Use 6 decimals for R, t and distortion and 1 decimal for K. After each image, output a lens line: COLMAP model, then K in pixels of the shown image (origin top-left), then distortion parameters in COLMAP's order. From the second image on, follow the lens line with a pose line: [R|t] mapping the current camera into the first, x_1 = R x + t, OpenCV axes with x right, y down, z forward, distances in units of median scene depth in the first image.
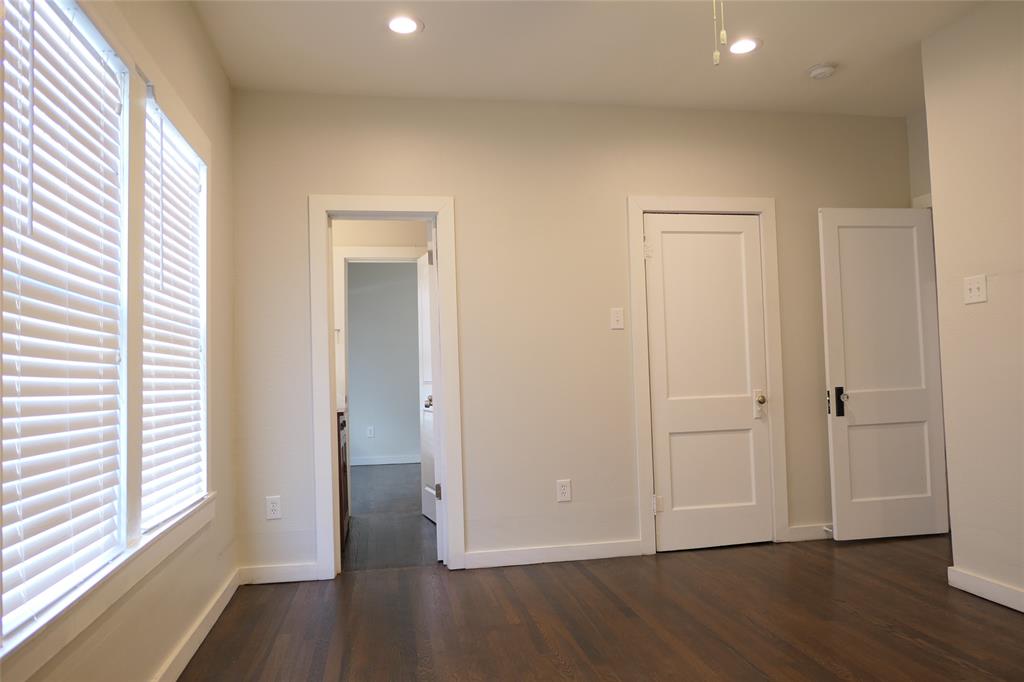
lens RADIAL K [[694.6, 0, 512.0], [0, 694.6, 341.0], [0, 0, 1]] dist [-0.004178, -0.001846]
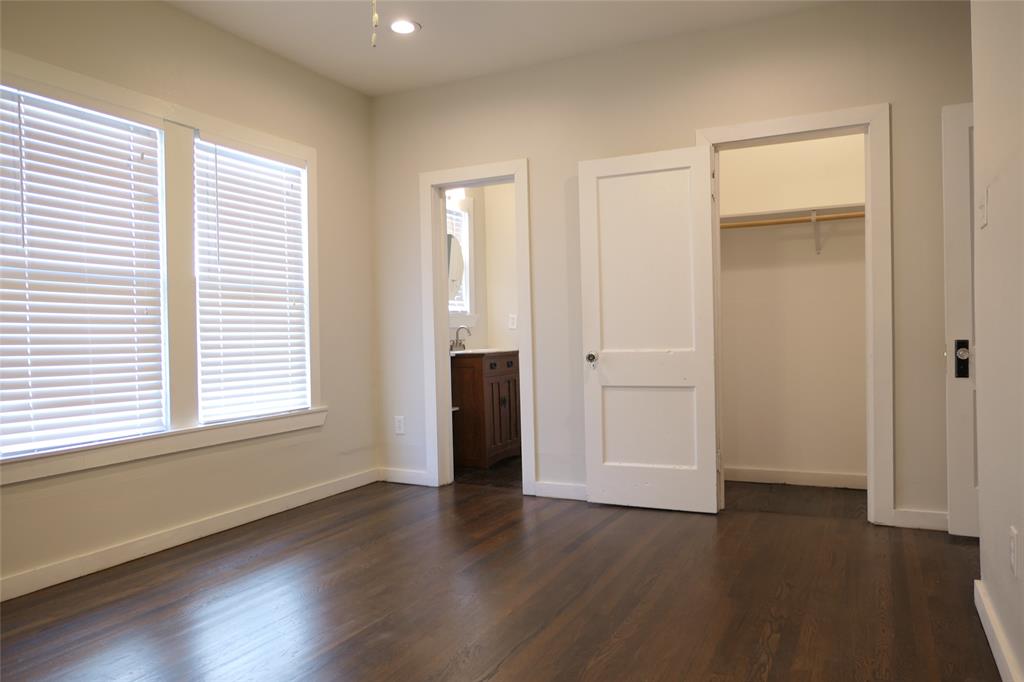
lens RADIAL K [[714.6, 0, 512.0], [0, 714.6, 341.0], [0, 0, 1]] dist [-0.018057, 0.001633]
pose [[0.800745, 0.020887, -0.598642, 0.640892], [0.035486, 0.995982, 0.082217, -0.018759], [0.597954, -0.087078, 0.796786, 0.087473]]
